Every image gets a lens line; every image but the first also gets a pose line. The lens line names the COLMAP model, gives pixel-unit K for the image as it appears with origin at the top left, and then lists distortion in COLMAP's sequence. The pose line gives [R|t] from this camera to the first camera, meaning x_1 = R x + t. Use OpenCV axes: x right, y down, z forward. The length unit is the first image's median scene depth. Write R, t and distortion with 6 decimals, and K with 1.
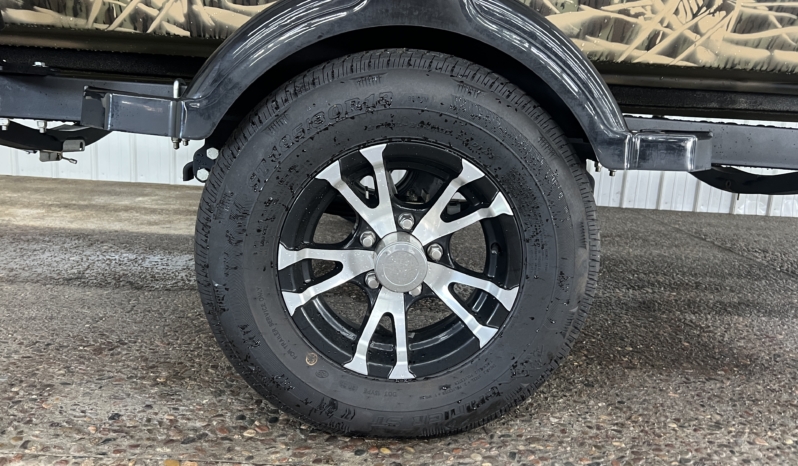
lens RADIAL K [[625.5, 0, 393.3], [0, 625.5, 225.4], [0, 0, 1]] dist [0.056968, -0.048842]
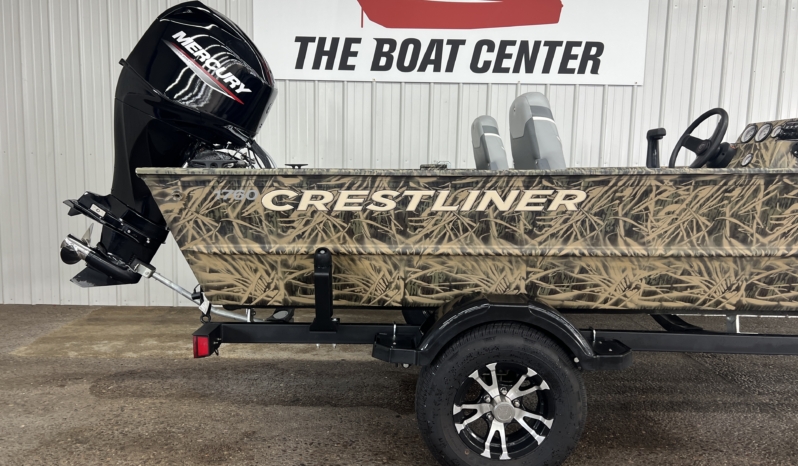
lens RADIAL K [[625.5, 0, 397.0], [0, 625.5, 240.3], [0, 0, 1]] dist [0.056968, -0.048842]
pose [[0.999248, -0.034112, -0.018445, -0.318465], [0.032745, 0.997015, -0.069913, -0.419491], [0.020775, 0.069257, 0.997383, -1.411747]]
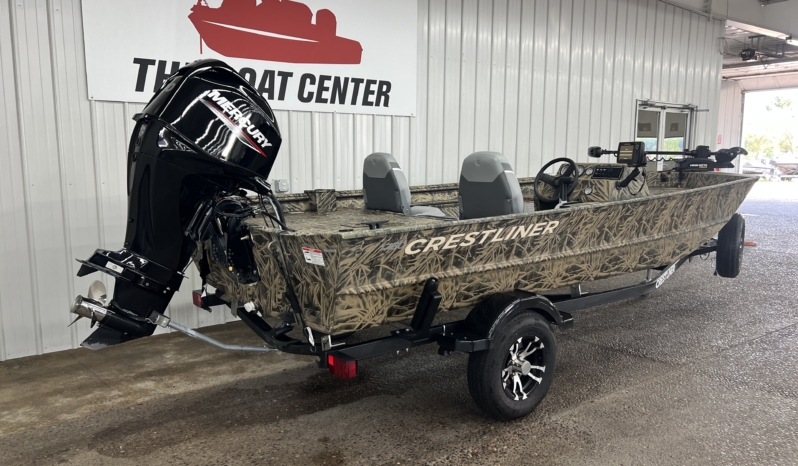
lens RADIAL K [[625.5, 0, 398.3], [0, 625.5, 239.5], [0, 0, 1]] dist [0.056968, -0.048842]
pose [[0.805447, -0.132341, 0.577703, -2.519466], [0.147856, 0.988799, 0.020370, -0.832884], [-0.573928, 0.069010, 0.815993, -1.577189]]
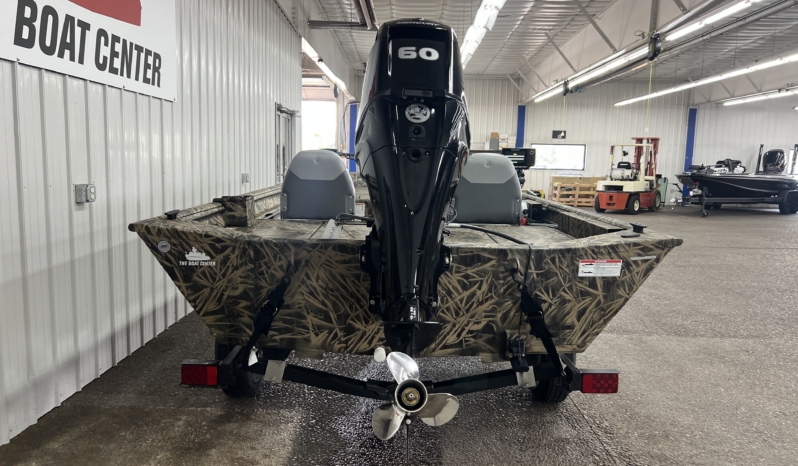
lens RADIAL K [[625.5, 0, 398.3], [0, 625.5, 237.5], [0, 0, 1]] dist [0.056968, -0.048842]
pose [[0.026481, -0.176023, 0.984030, -3.762623], [0.156082, 0.973030, 0.169855, -1.453063], [-0.987389, 0.149092, 0.053241, 1.641194]]
